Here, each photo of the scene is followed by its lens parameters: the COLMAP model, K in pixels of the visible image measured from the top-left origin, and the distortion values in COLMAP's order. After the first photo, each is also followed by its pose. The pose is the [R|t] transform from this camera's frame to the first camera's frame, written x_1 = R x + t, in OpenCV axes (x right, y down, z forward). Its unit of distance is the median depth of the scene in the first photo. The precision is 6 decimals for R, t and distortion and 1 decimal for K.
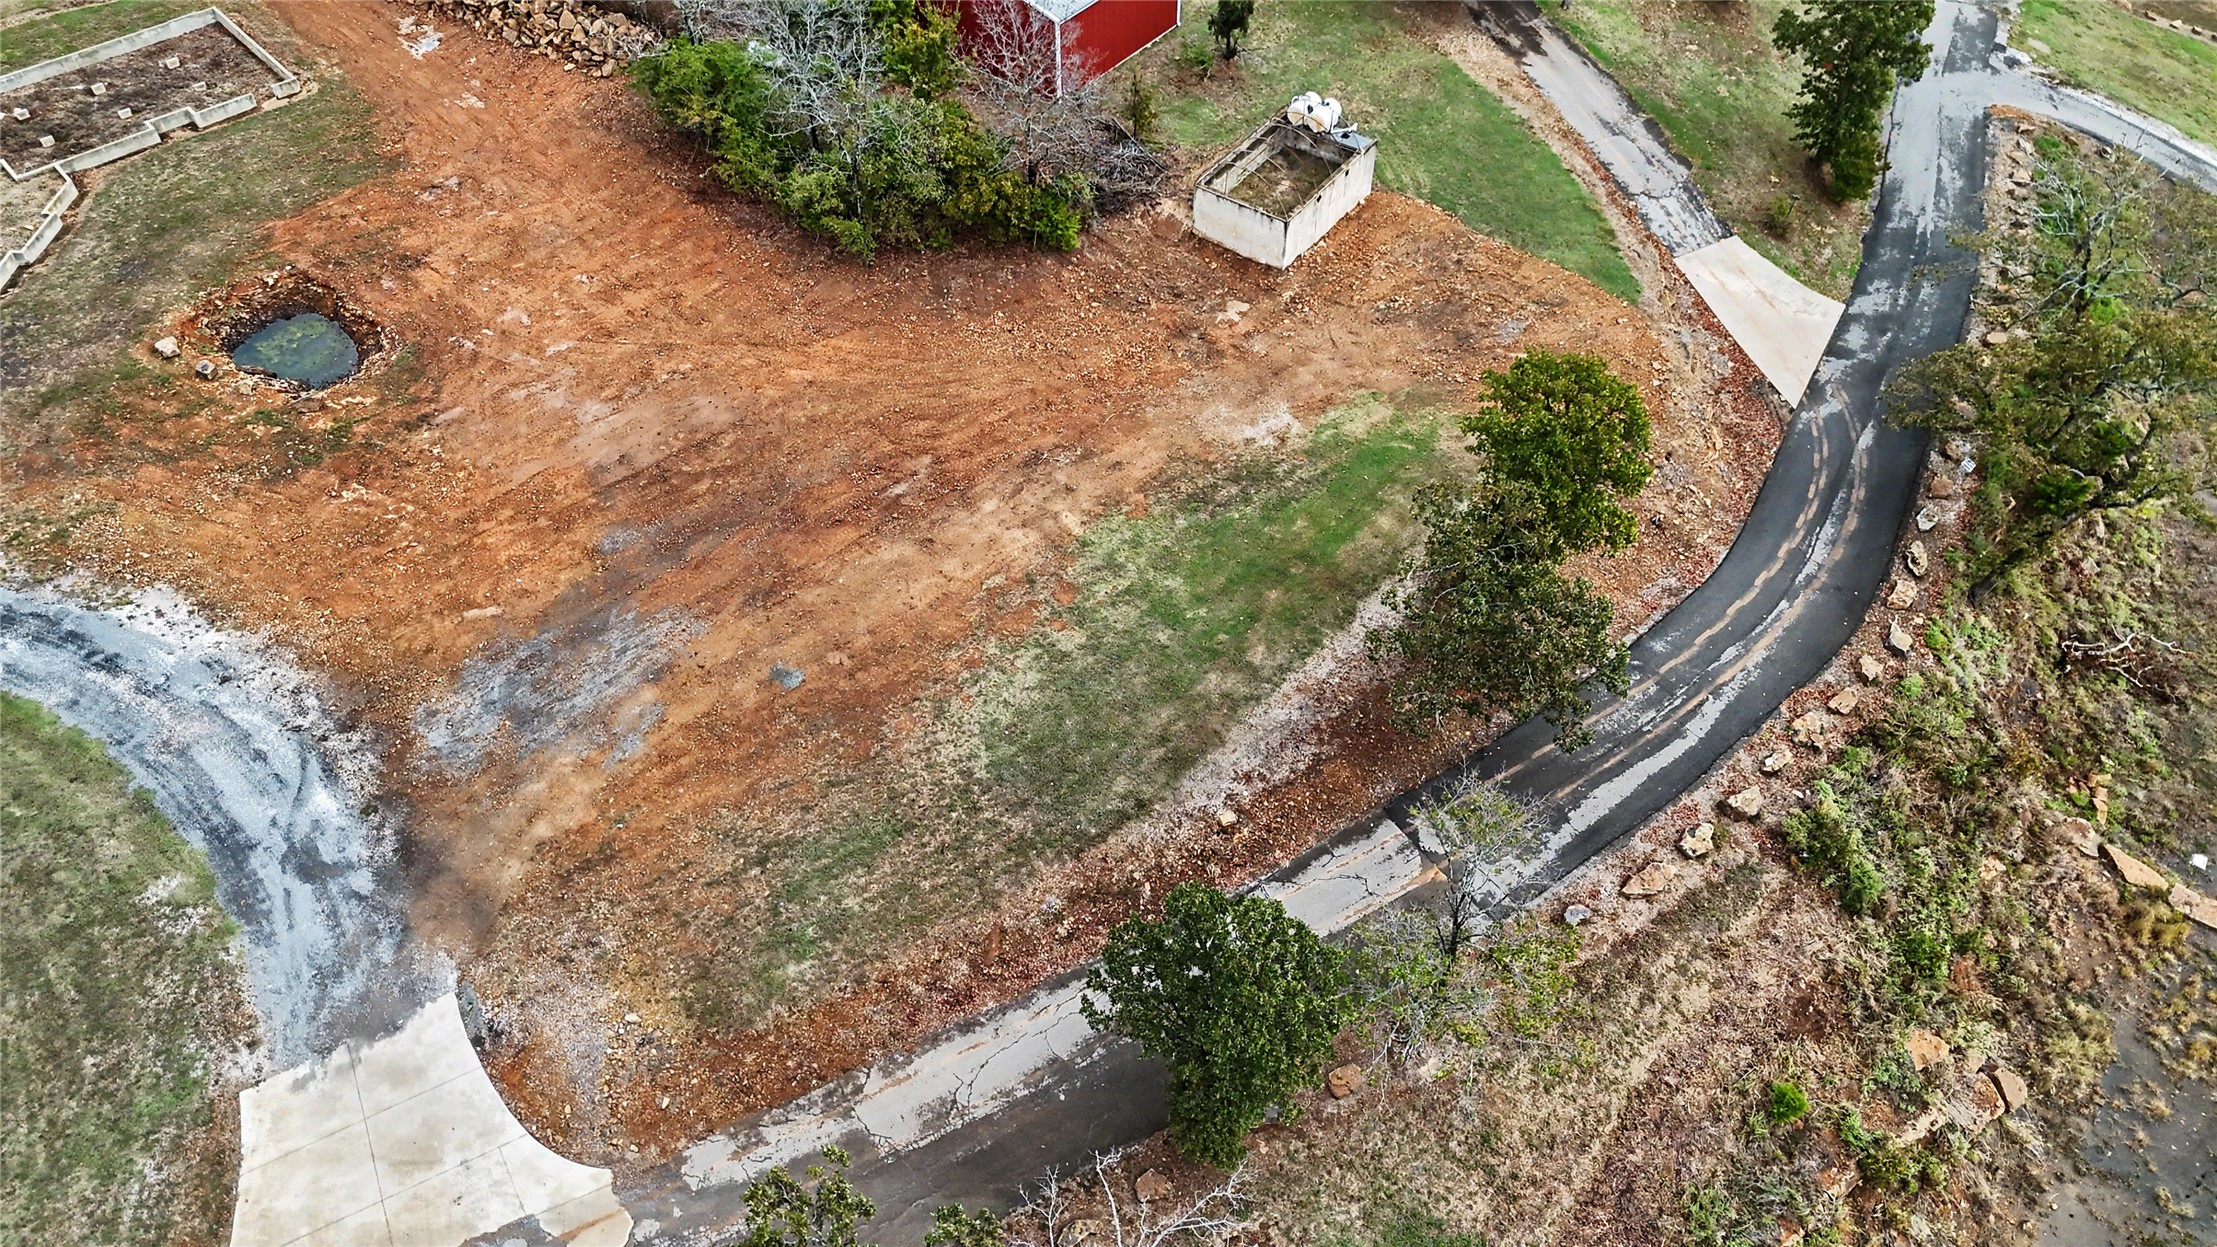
lens RADIAL K [[1630.9, 0, 1114.2], [0, 1630.9, 629.4], [0, 0, 1]] dist [0.082075, -0.083824]
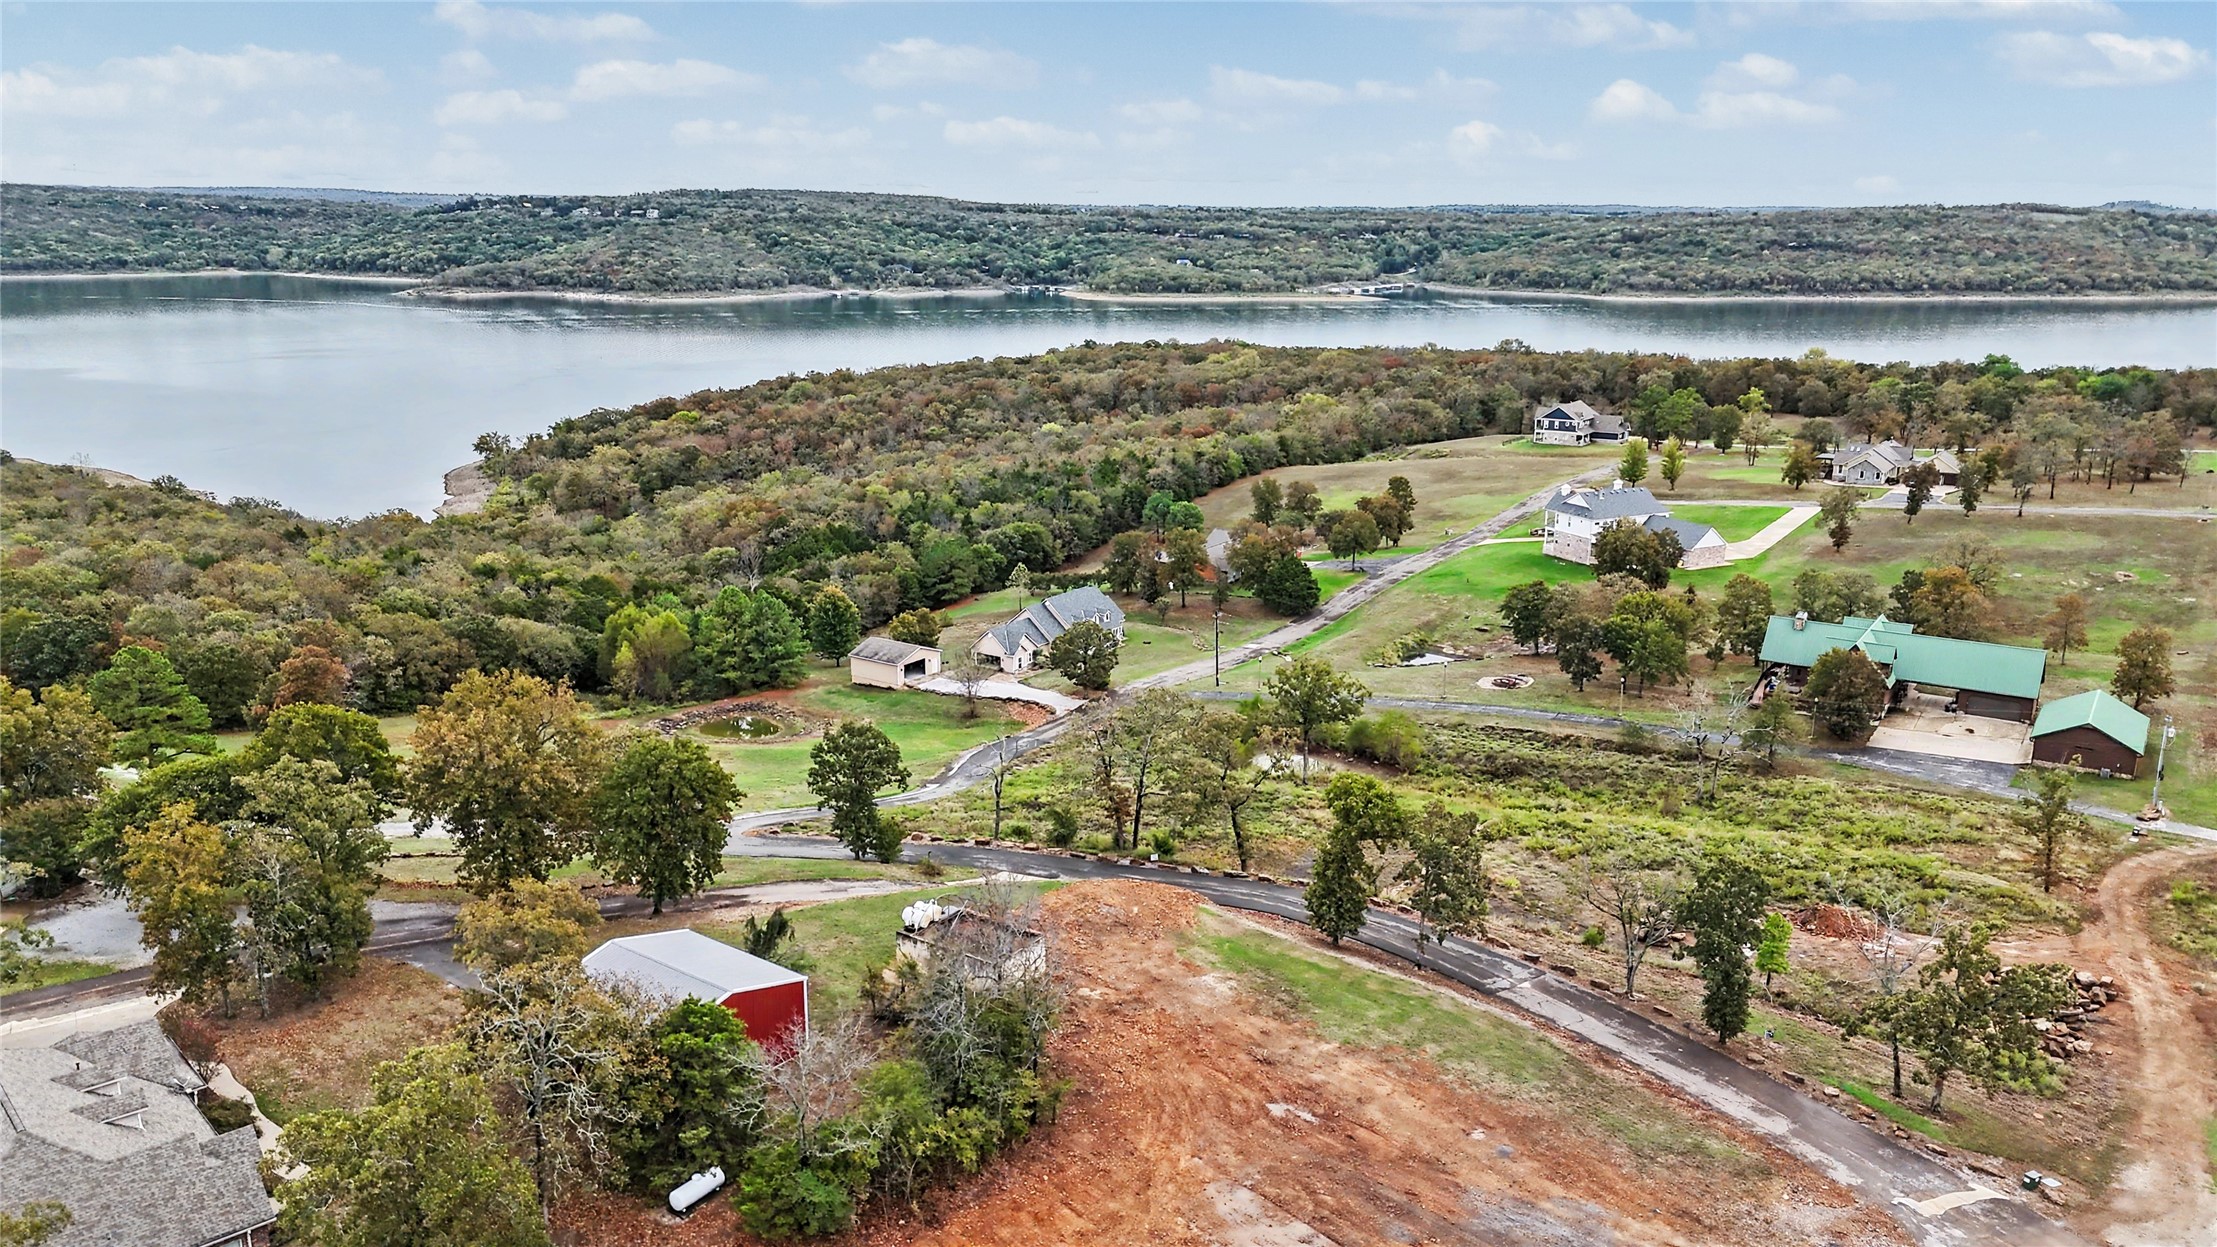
lens RADIAL K [[1630.9, 0, 1110.8], [0, 1630.9, 611.9], [0, 0, 1]] dist [0.082075, -0.083824]
pose [[-0.003423, -0.247868, 0.968788, -1.456864], [0.741580, 0.649295, 0.168745, -0.764755], [-0.670856, 0.719011, 0.181591, 0.617251]]
